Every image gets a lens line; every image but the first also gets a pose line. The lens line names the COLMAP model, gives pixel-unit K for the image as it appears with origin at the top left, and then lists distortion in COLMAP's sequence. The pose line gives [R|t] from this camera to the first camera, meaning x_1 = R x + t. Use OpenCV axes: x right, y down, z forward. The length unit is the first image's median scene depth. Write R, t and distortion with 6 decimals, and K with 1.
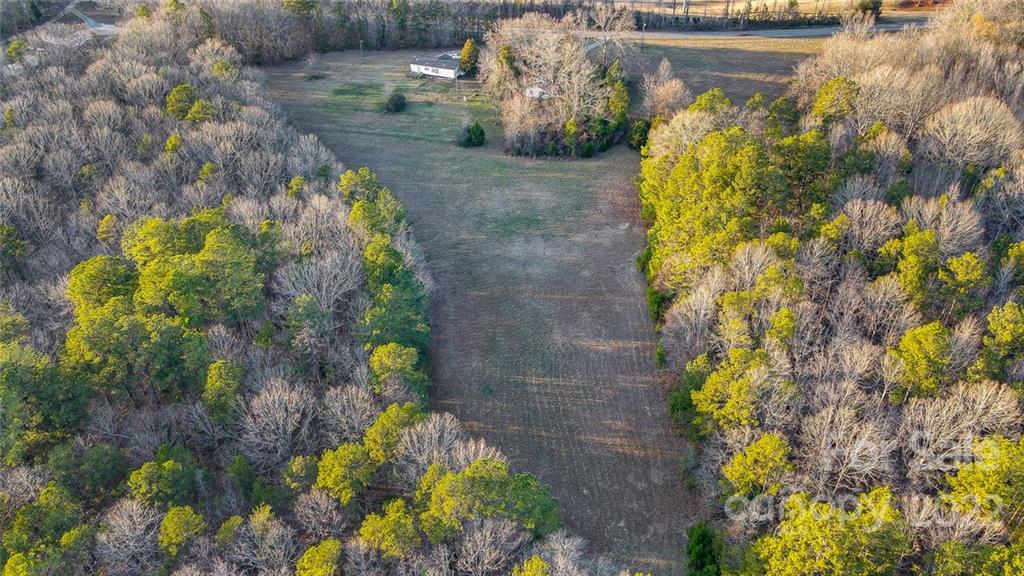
lens RADIAL K [[738.0, 0, 511.7], [0, 738.0, 287.3], [0, 0, 1]] dist [0.015154, 0.015316]
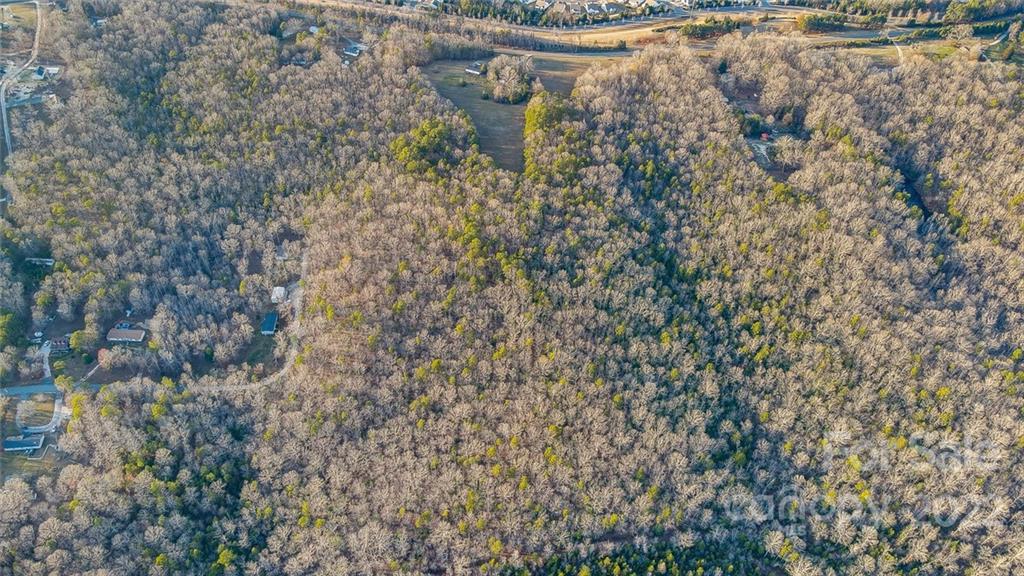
lens RADIAL K [[738.0, 0, 511.8], [0, 738.0, 287.2], [0, 0, 1]] dist [0.015154, 0.015316]
pose [[0.999316, 0.026909, 0.025361, 0.012071], [-0.030793, 0.985324, 0.167897, 0.120219], [-0.020471, -0.168563, 0.985478, -3.037546]]
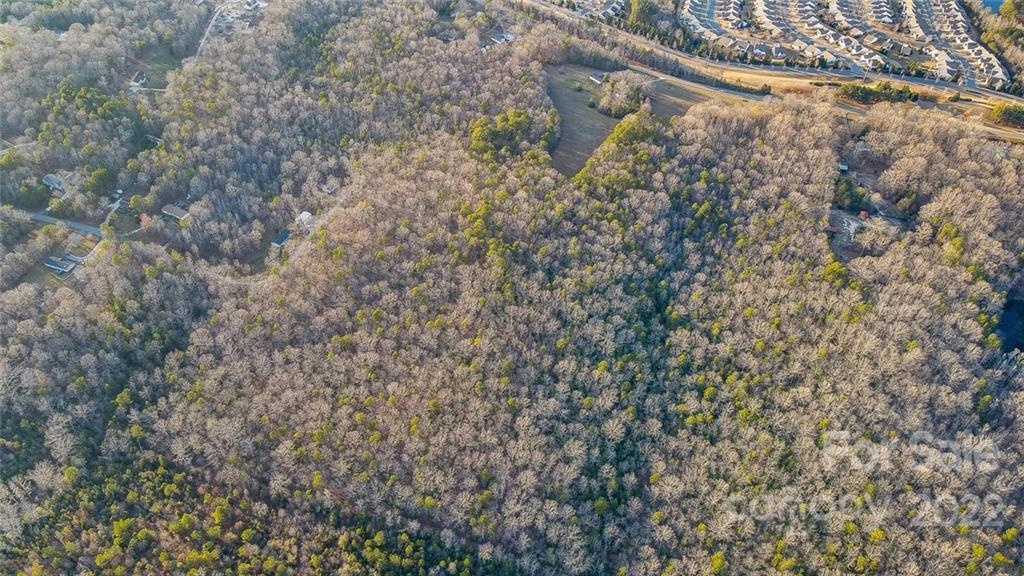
lens RADIAL K [[738.0, 0, 510.3], [0, 738.0, 289.8], [0, 0, 1]] dist [0.015154, 0.015316]
pose [[0.896622, 0.328574, -0.296830, 1.054410], [-0.284641, 0.941191, 0.182044, 0.119031], [0.339189, -0.078735, 0.937418, -2.878896]]
